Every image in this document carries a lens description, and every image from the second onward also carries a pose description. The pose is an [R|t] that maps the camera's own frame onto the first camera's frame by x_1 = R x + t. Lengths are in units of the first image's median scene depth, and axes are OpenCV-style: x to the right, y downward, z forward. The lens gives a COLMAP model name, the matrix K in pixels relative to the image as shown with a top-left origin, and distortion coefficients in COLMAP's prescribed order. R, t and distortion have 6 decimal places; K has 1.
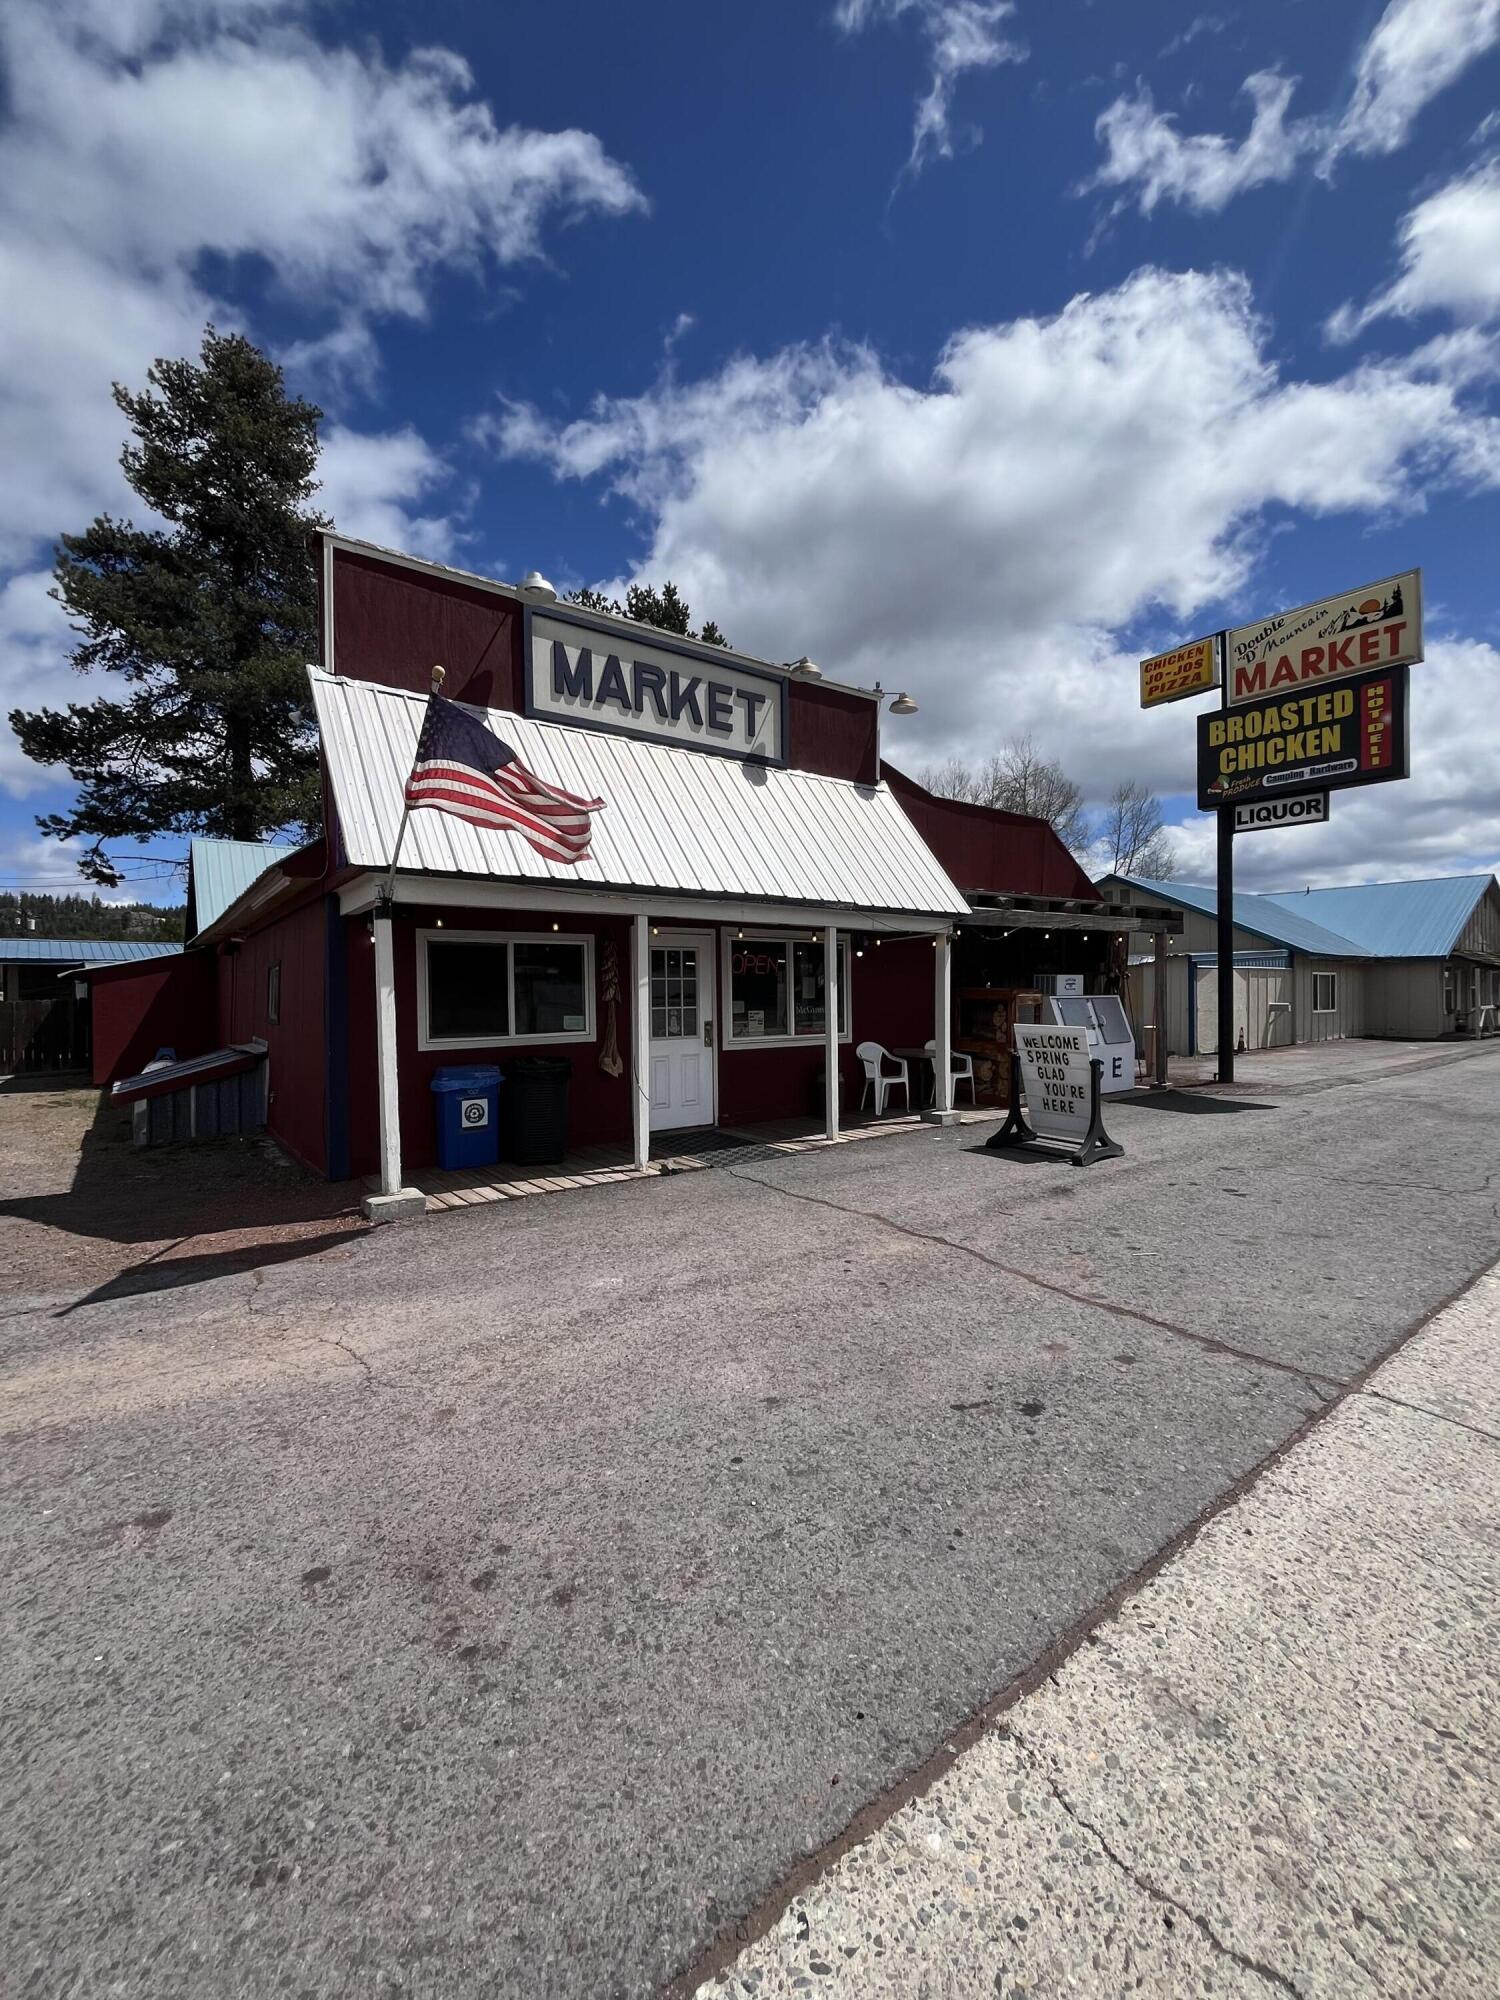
lens RADIAL K [[797.6, 0, 745.2], [0, 797.6, 989.7], [0, 0, 1]] dist [-0.001631, -0.000118]
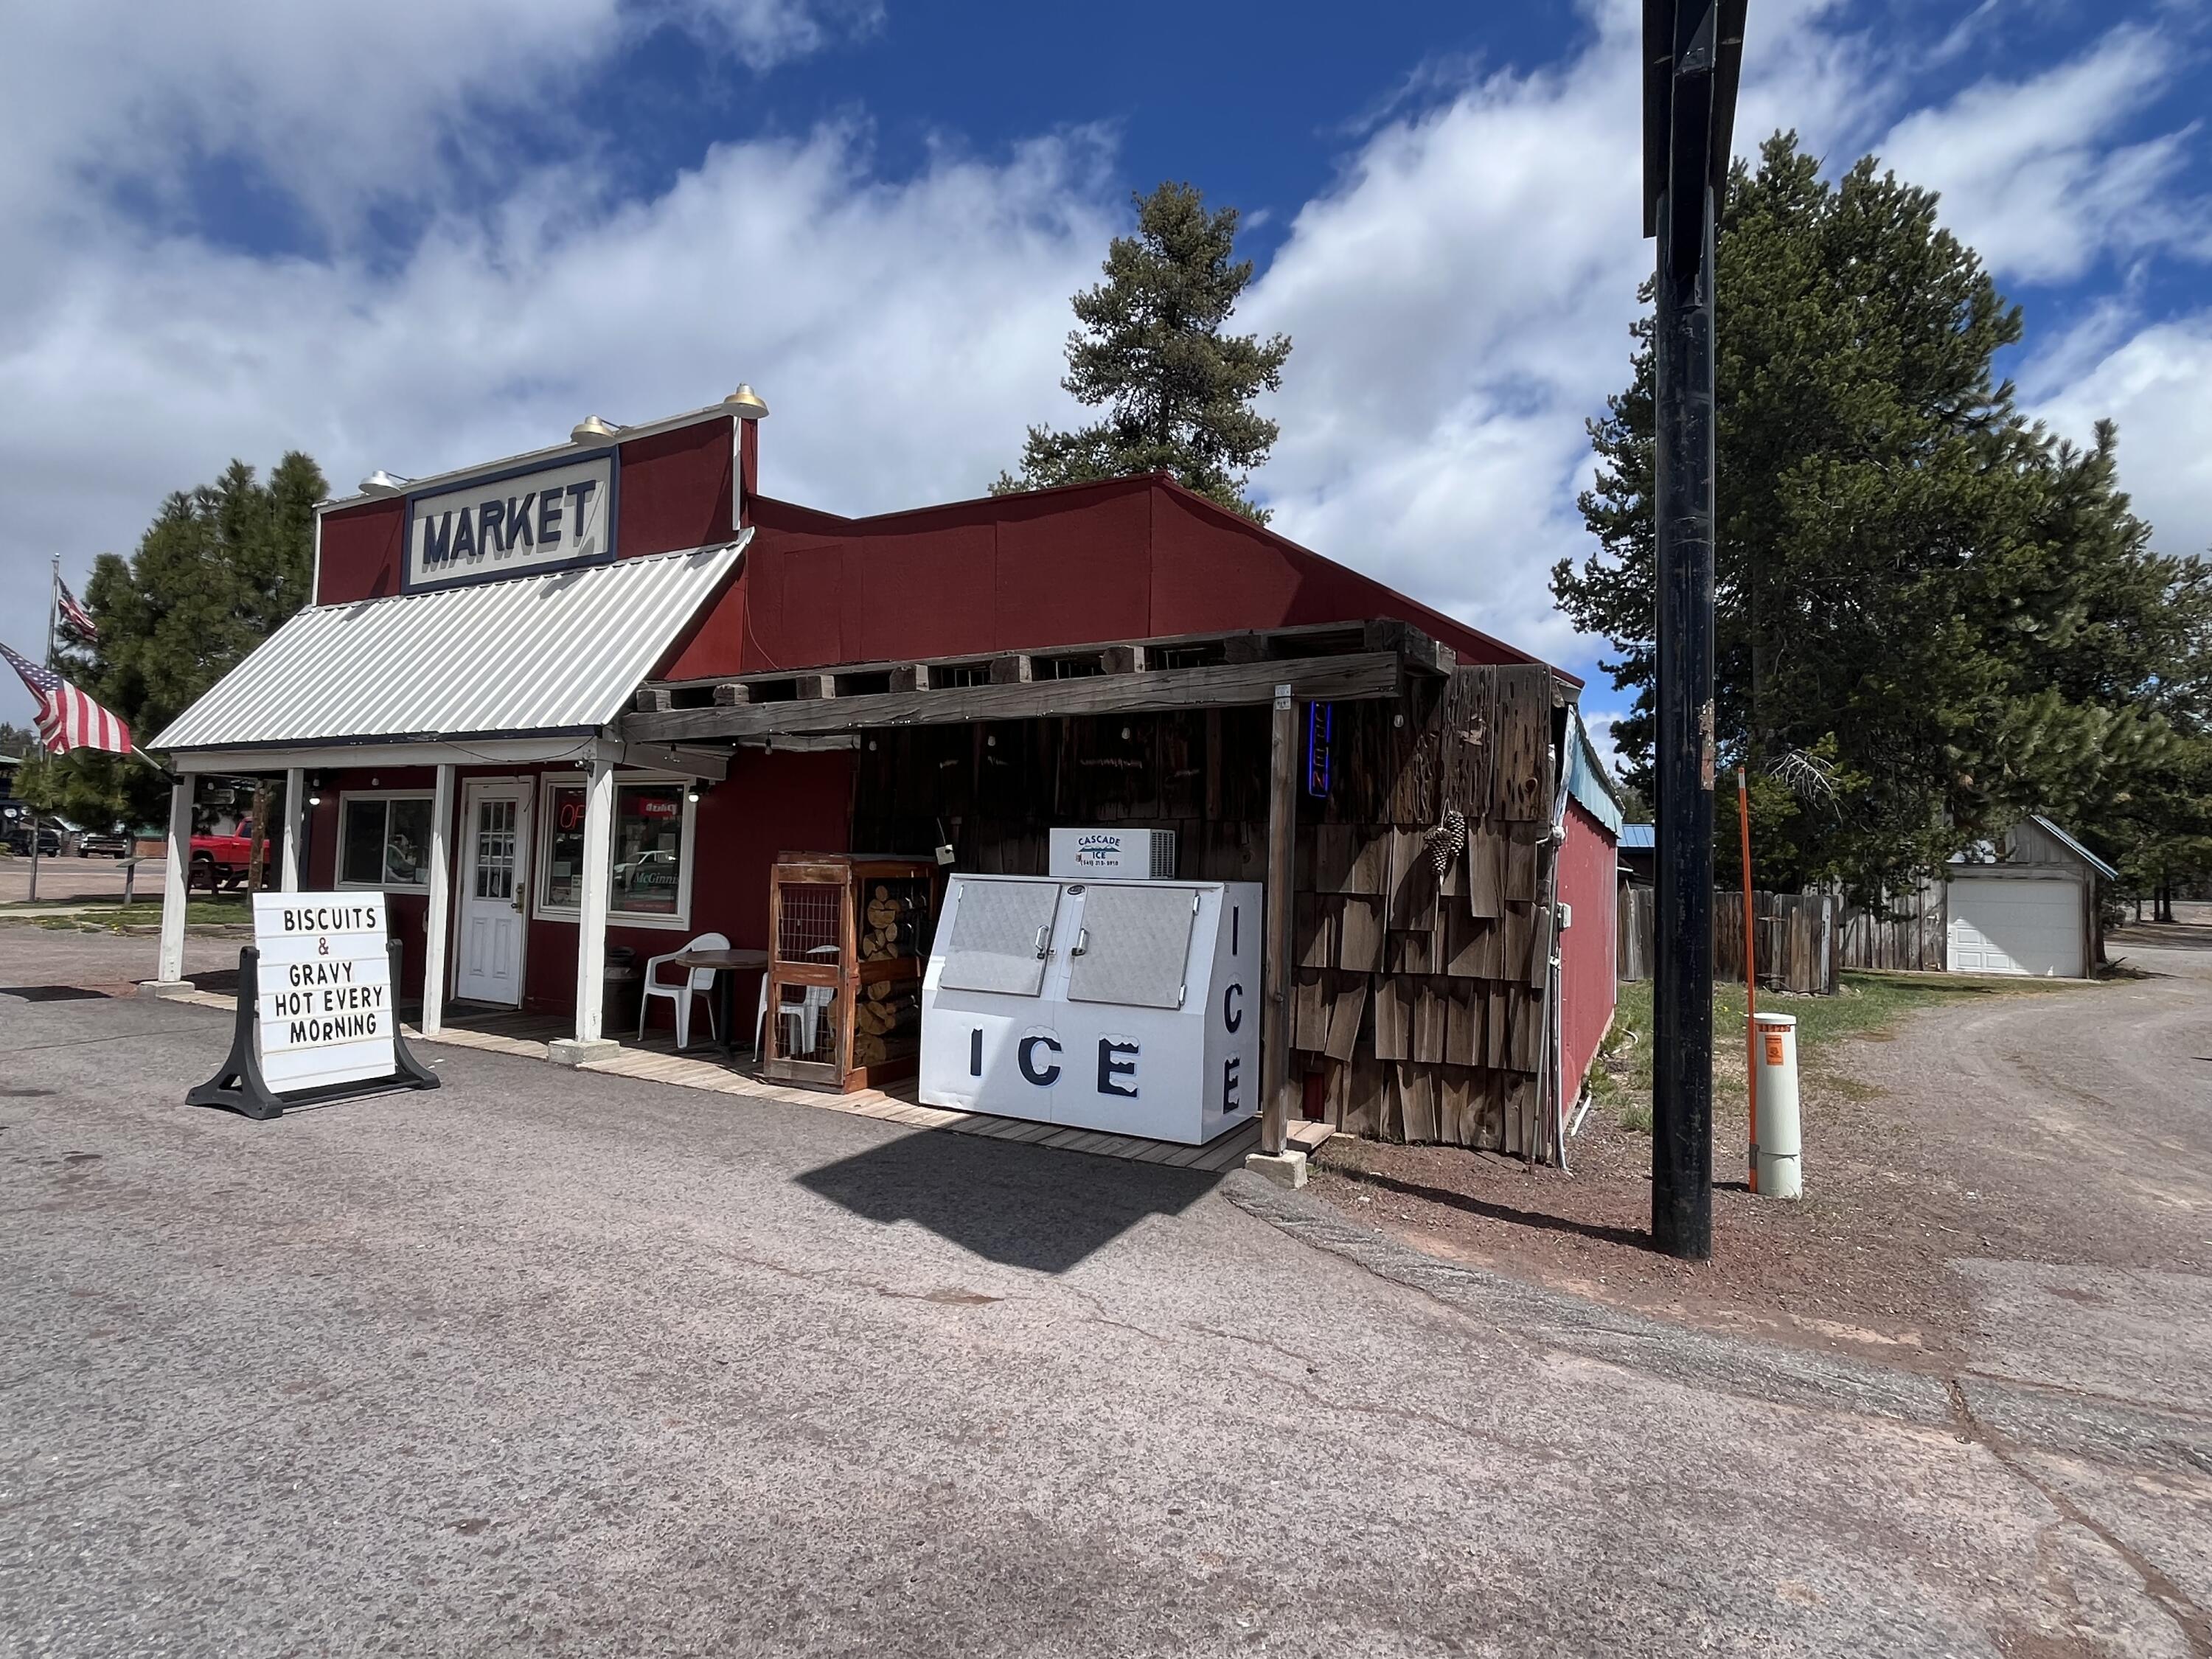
lens RADIAL K [[1099.1, 0, 1098.7], [0, 1099.1, 829.9], [0, 0, 1]] dist [-0.002447, -0.000078]
pose [[0.433923, -0.017808, -0.900774, 1.292883], [-0.035195, 0.998706, -0.036698, 0.004017], [0.900262, 0.047627, 0.432735, 1.047965]]
